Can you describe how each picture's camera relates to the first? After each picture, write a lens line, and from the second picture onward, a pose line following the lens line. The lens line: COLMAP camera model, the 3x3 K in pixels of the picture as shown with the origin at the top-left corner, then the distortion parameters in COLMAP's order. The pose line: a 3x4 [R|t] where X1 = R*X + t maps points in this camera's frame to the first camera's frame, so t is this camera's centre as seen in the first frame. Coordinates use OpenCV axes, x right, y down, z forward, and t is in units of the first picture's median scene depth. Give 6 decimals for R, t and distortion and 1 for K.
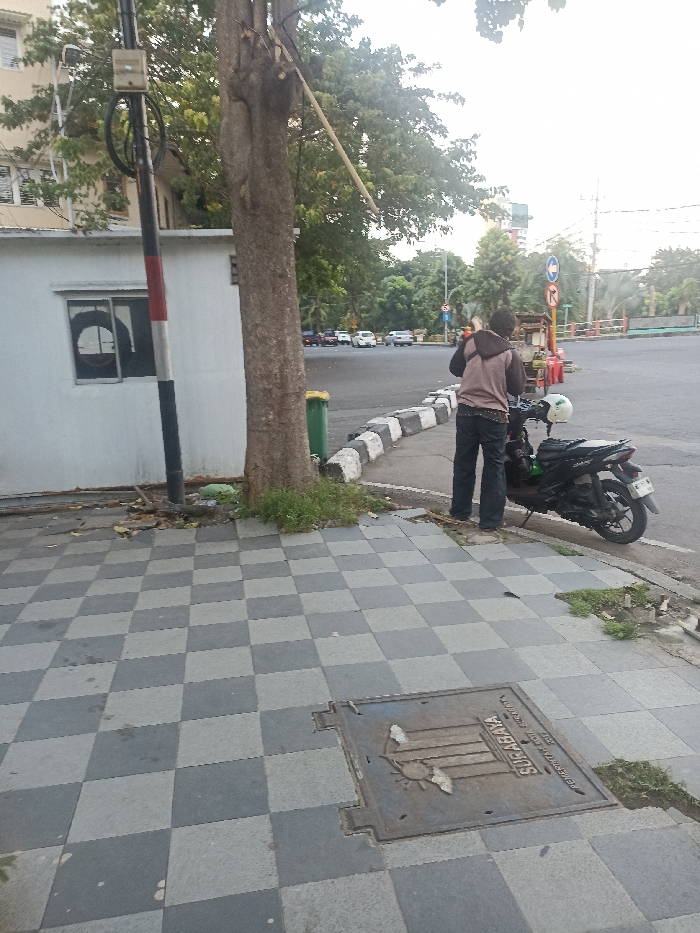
lens RADIAL K [[663.7, 0, 351.2], [0, 663.7, 466.4], [0, 0, 1]] dist [0.008719, -0.001045]
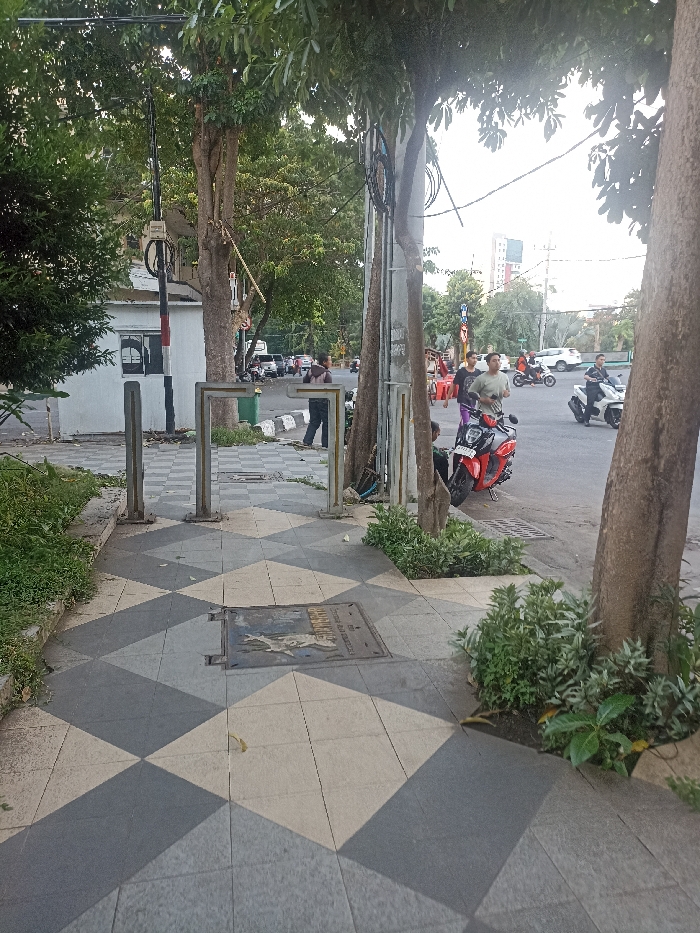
lens RADIAL K [[663.7, 0, 348.0], [0, 663.7, 467.4], [0, 0, 1]] dist [0.008719, -0.001045]
pose [[0.999523, 0.030885, 0.000850, 0.228798], [-0.030834, 0.998863, -0.036368, 0.171933], [-0.001972, 0.036325, 0.999338, -0.842421]]
